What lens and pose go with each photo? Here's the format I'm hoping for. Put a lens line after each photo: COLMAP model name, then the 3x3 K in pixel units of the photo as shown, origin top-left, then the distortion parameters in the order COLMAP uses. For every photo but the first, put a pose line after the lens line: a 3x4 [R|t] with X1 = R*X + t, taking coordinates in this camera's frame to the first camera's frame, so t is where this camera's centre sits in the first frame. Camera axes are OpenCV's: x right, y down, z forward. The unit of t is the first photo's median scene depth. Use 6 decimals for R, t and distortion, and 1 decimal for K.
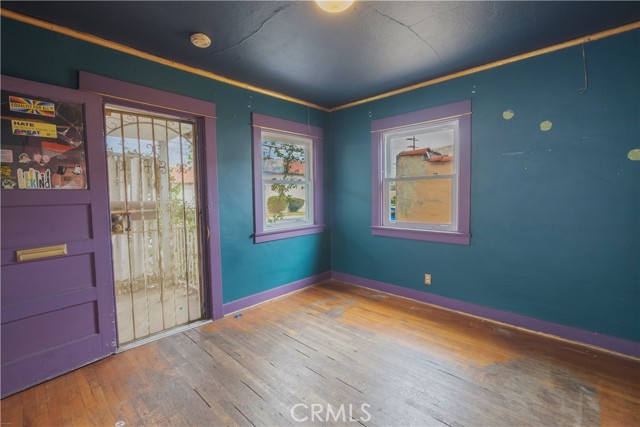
lens RADIAL K [[283.2, 0, 313.8], [0, 283.2, 210.1], [0, 0, 1]] dist [-0.007125, 0.000731]
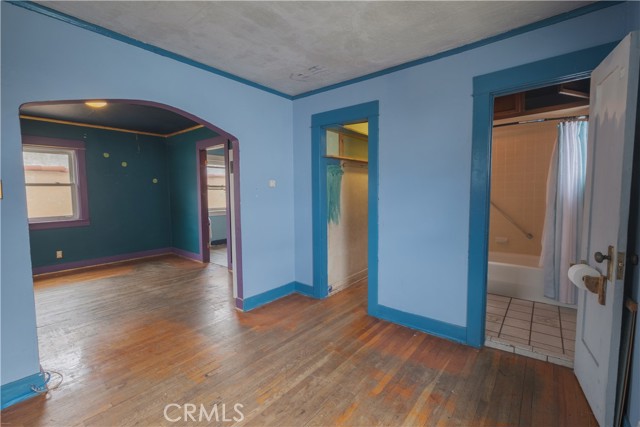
lens RADIAL K [[283.2, 0, 316.9], [0, 283.2, 211.3], [0, 0, 1]] dist [-0.007125, 0.000731]
pose [[-0.083357, -0.059320, 0.994753, -1.286906], [0.067605, 0.995590, 0.065035, 0.020824], [-0.994224, 0.072672, -0.078979, -0.247953]]
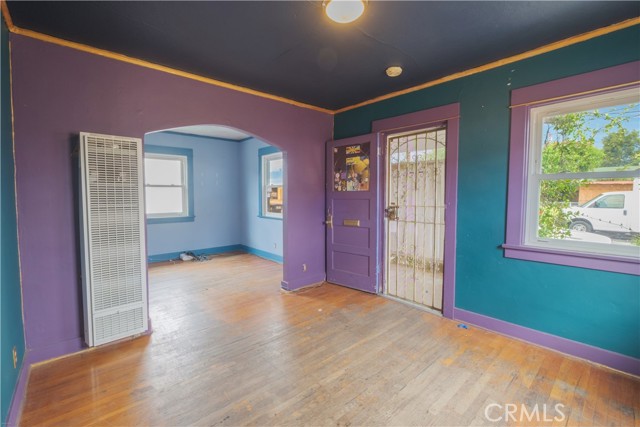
lens RADIAL K [[283.2, 0, 315.6], [0, 283.2, 209.9], [0, 0, 1]] dist [-0.007125, 0.000731]
pose [[-0.076486, 0.067695, -0.994770, 0.694278], [-0.055102, 0.995881, 0.072007, -0.047079], [0.995547, 0.060322, -0.072441, 0.594964]]
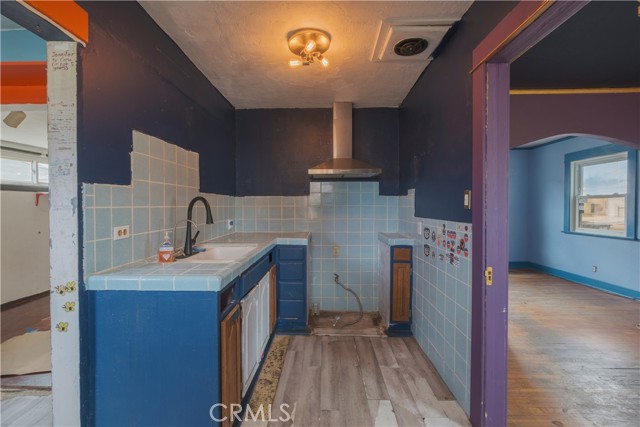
lens RADIAL K [[282.2, 0, 313.9], [0, 282.2, 210.2], [0, 0, 1]] dist [-0.001015, 0.000058]
pose [[-0.740190, 0.018956, -0.672131, 1.019259], [-0.029100, 0.997763, 0.060187, -0.026002], [0.671768, 0.064109, -0.737982, 0.284146]]
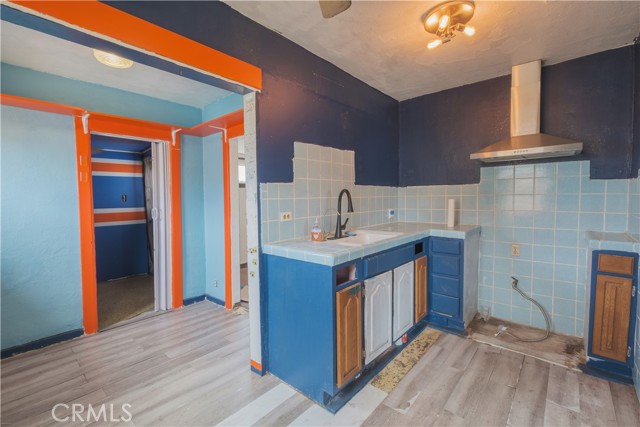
lens RADIAL K [[282.2, 0, 313.5], [0, 282.2, 211.5], [0, 0, 1]] dist [-0.001015, 0.000058]
pose [[-0.998776, 0.022935, -0.043832, 0.889204], [0.018203, 0.994256, 0.105467, -0.033123], [0.045999, 0.104540, -0.993456, 0.400978]]
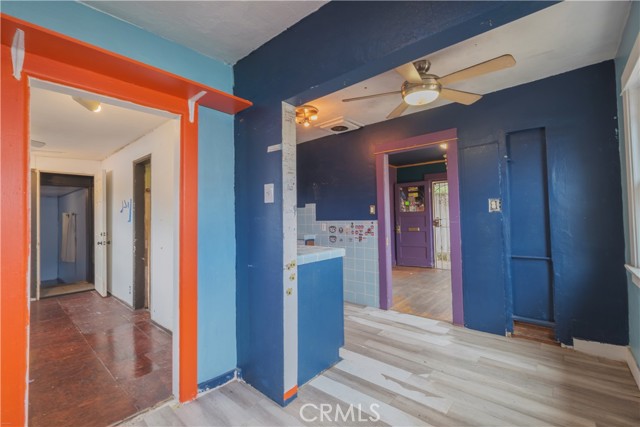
lens RADIAL K [[282.2, 0, 319.3], [0, 282.2, 211.6], [0, 0, 1]] dist [-0.001015, 0.000058]
pose [[0.063640, -0.012194, -0.997898, 1.692481], [-0.037606, 0.999186, -0.014608, 0.015747], [0.997264, 0.038456, 0.063130, -0.284497]]
